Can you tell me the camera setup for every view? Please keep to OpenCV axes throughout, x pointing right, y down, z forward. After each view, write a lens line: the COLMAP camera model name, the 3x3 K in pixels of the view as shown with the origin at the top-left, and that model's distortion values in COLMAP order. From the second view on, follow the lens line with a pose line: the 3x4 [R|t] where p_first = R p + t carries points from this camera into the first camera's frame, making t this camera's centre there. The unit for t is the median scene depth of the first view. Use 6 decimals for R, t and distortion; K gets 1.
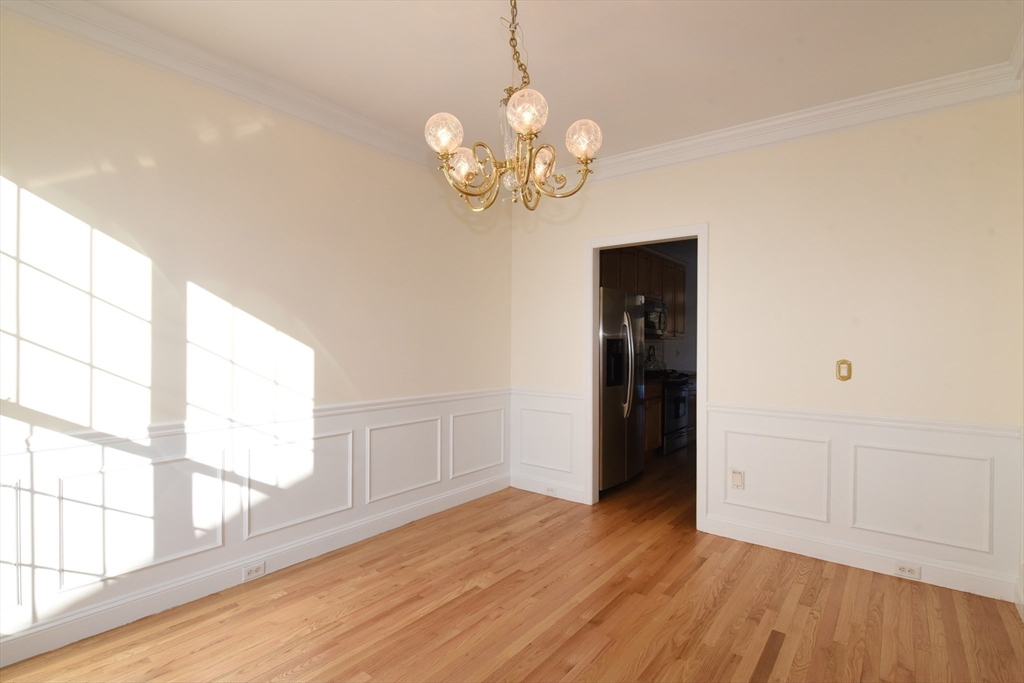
lens RADIAL K [[491.0, 0, 515.5], [0, 491.0, 341.8], [0, 0, 1]] dist [-0.002277, -0.007537]
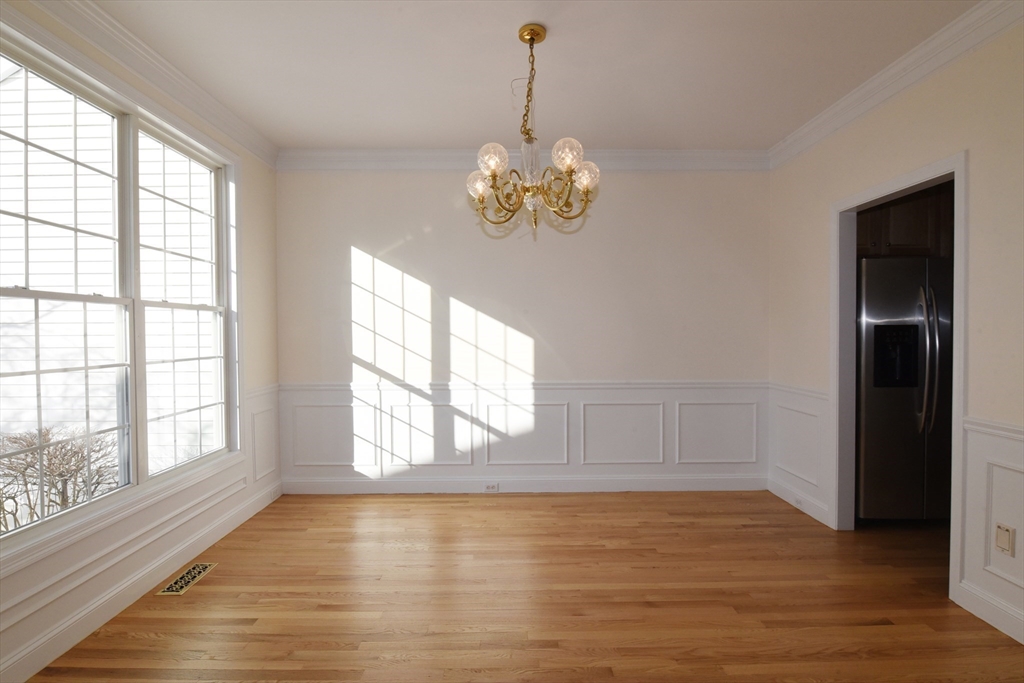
lens RADIAL K [[491.0, 0, 515.5], [0, 491.0, 341.8], [0, 0, 1]] dist [-0.002277, -0.007537]
pose [[0.629429, 0.003661, -0.777049, 0.699383], [0.011559, 0.999834, 0.014073, 0.005397], [0.776972, -0.017840, 0.629283, 0.131532]]
